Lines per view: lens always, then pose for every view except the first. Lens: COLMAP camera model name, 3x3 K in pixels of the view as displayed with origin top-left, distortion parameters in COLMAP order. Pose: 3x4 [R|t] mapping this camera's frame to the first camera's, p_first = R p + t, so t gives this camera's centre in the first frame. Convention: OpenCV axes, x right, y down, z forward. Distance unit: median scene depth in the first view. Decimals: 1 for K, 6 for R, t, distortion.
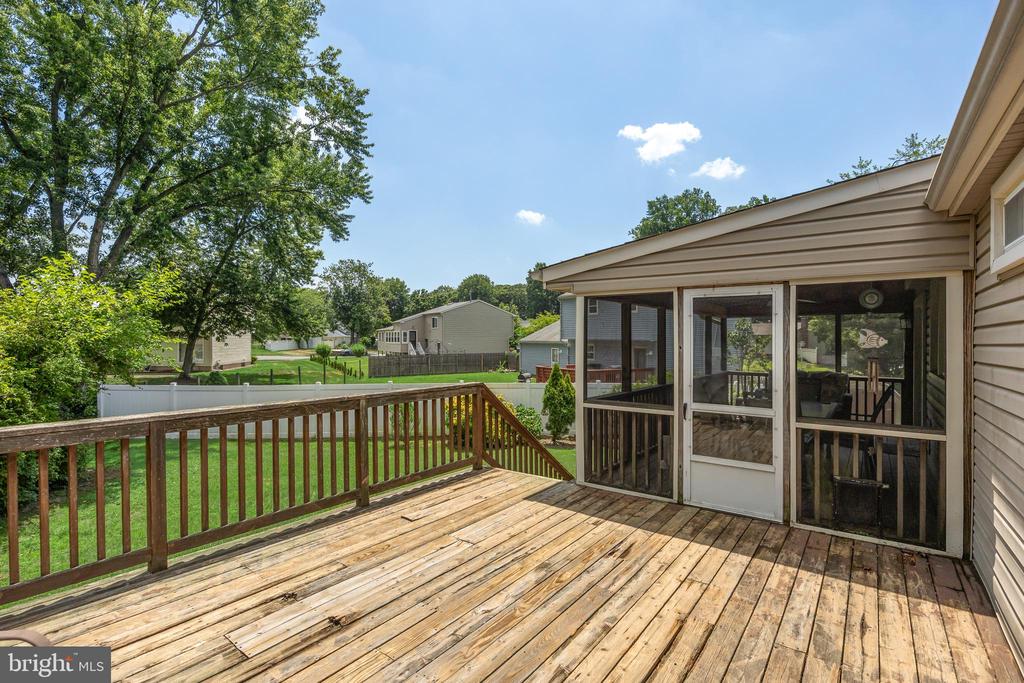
lens RADIAL K [[481.2, 0, 512.7], [0, 481.2, 345.5], [0, 0, 1]] dist [-0.001538, -0.000026]
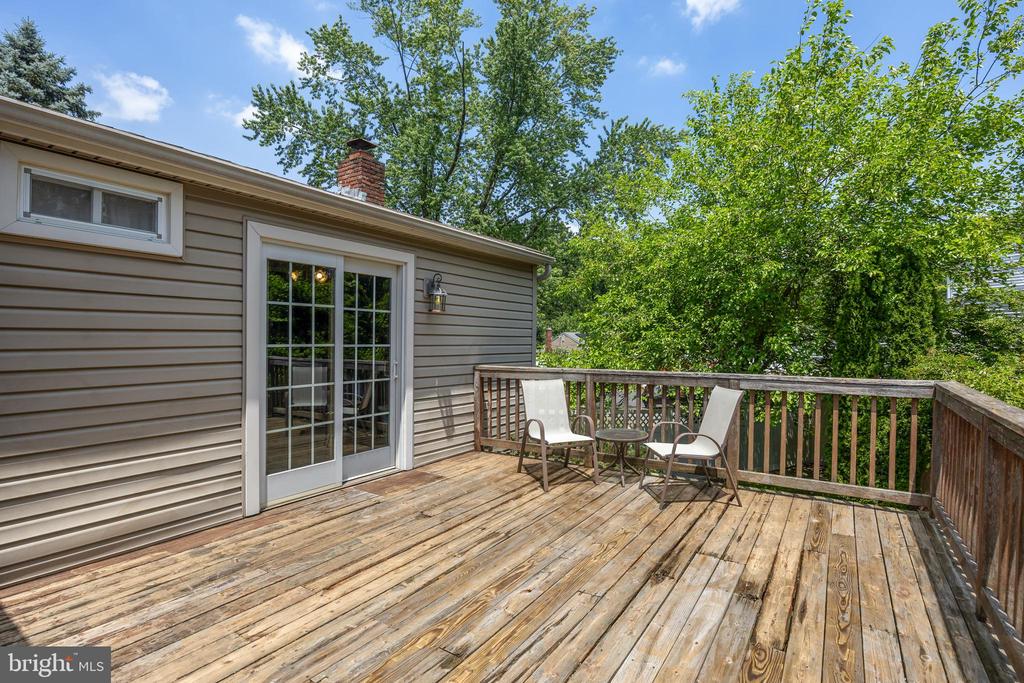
lens RADIAL K [[505.3, 0, 514.3], [0, 505.3, 344.4], [0, 0, 1]] dist [0.004694, 0.000286]
pose [[-0.997750, -0.006612, -0.066718, 0.039656], [-0.007682, 0.999846, 0.015800, 0.047717], [0.066603, 0.016277, -0.997647, 2.008913]]
